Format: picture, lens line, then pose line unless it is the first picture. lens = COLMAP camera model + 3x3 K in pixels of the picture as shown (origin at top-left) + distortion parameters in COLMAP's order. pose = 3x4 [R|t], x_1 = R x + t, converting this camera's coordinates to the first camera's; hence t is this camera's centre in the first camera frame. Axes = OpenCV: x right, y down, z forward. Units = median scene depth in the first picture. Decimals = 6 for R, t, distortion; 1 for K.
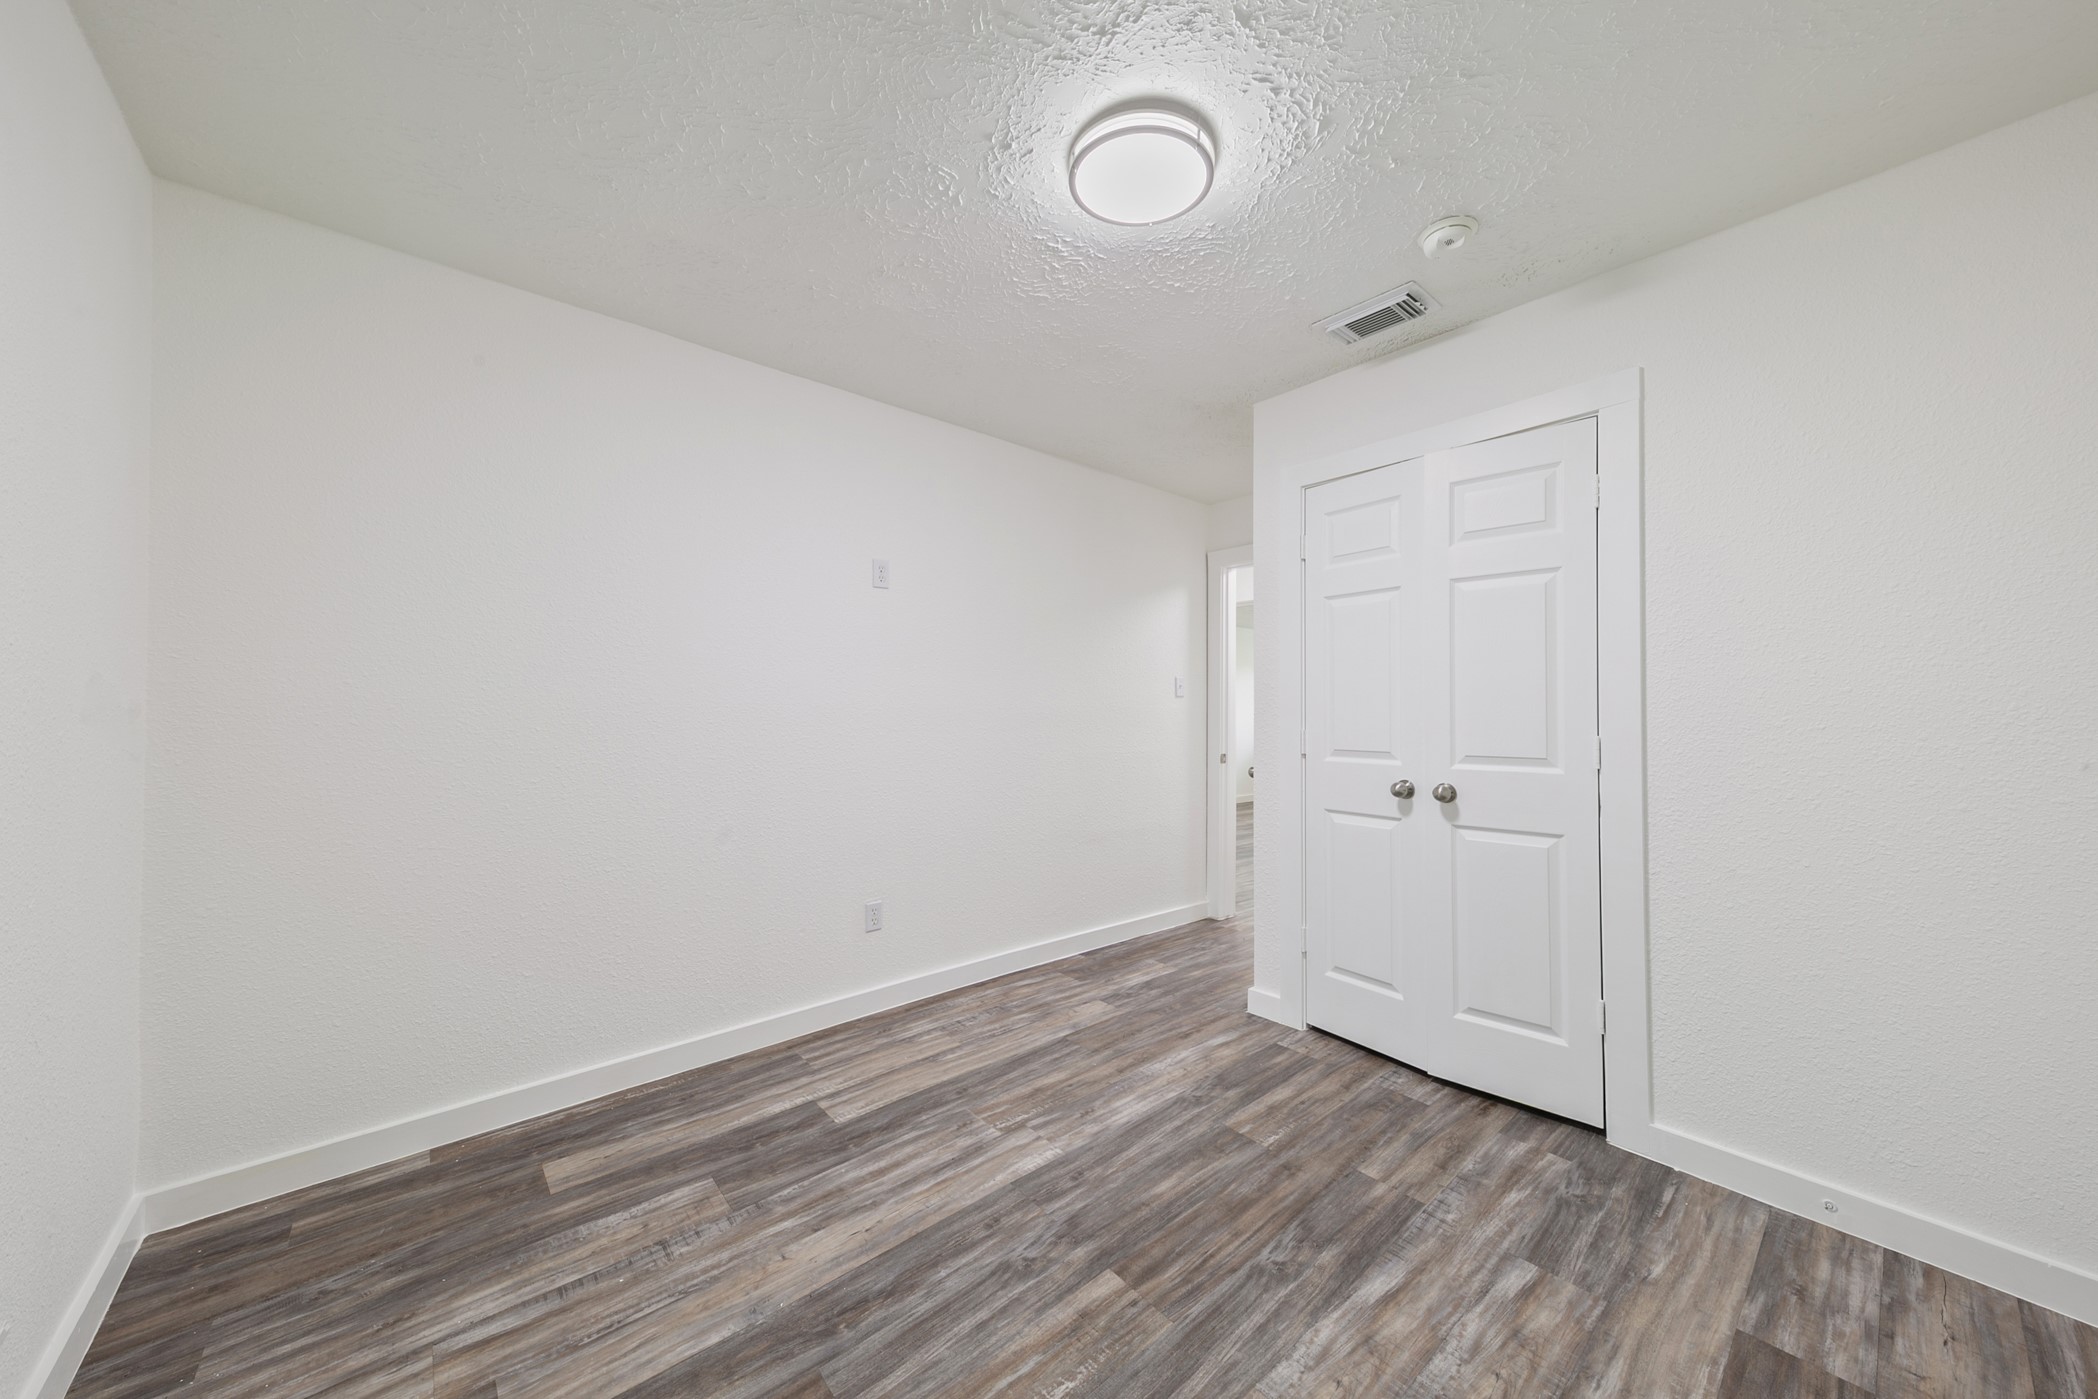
lens RADIAL K [[731.2, 0, 1040.8], [0, 731.2, 704.2], [0, 0, 1]] dist [0.023472, -0.008543]
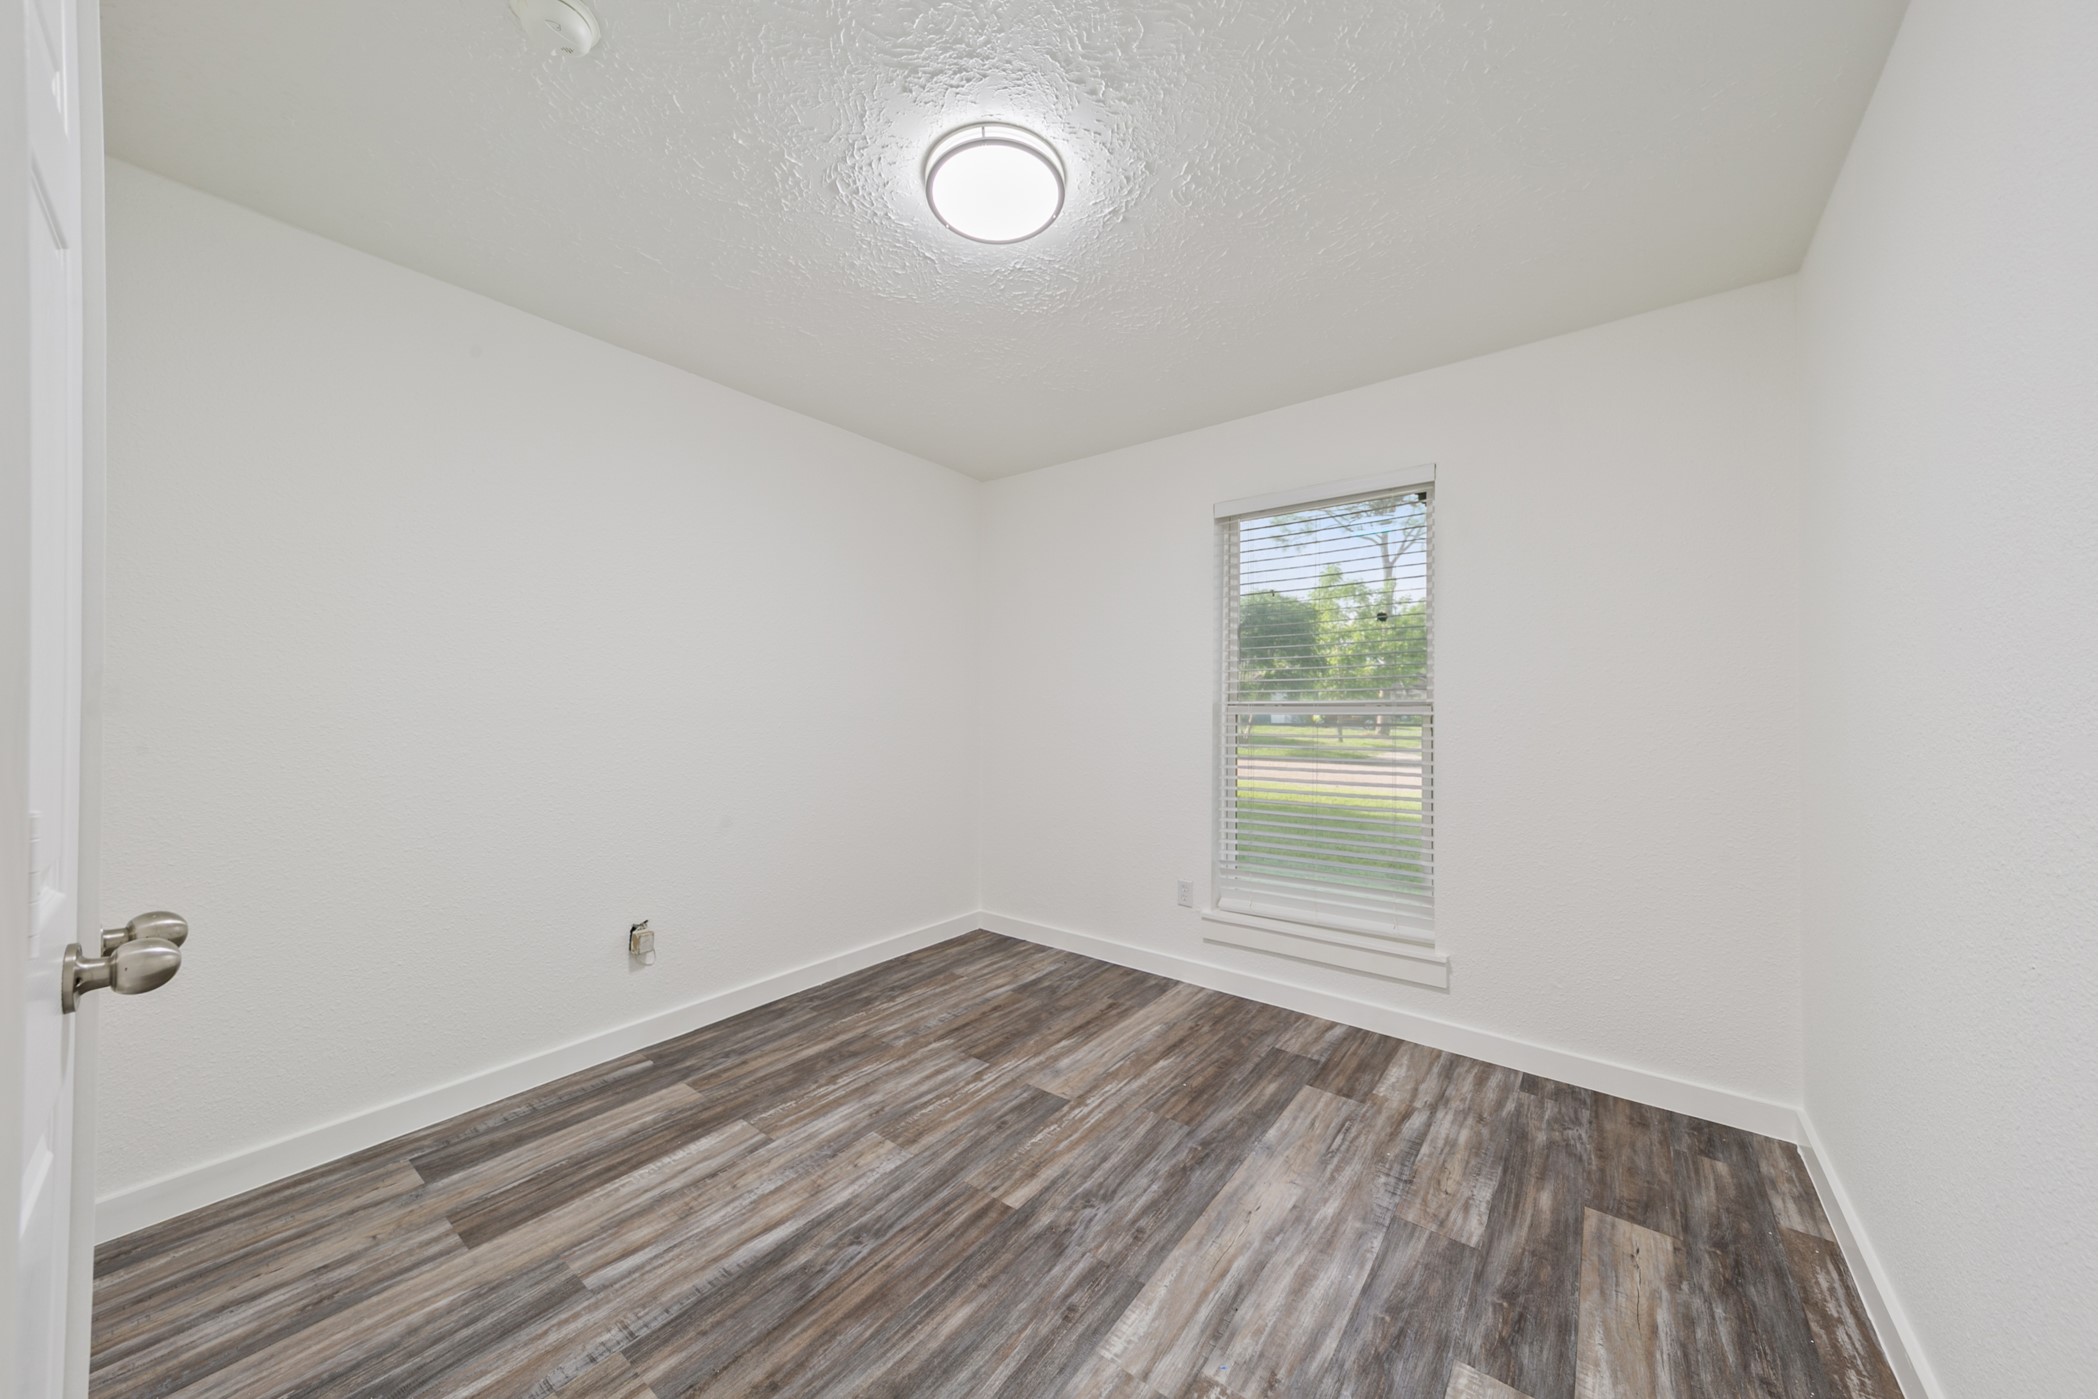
lens RADIAL K [[731.2, 0, 1040.8], [0, 731.2, 704.2], [0, 0, 1]] dist [0.023472, -0.008543]
pose [[-0.979448, -0.006963, -0.201575, 0.273530], [-0.004543, 0.999912, -0.012465, 0.012009], [0.201644, -0.011293, -0.979394, 2.009331]]
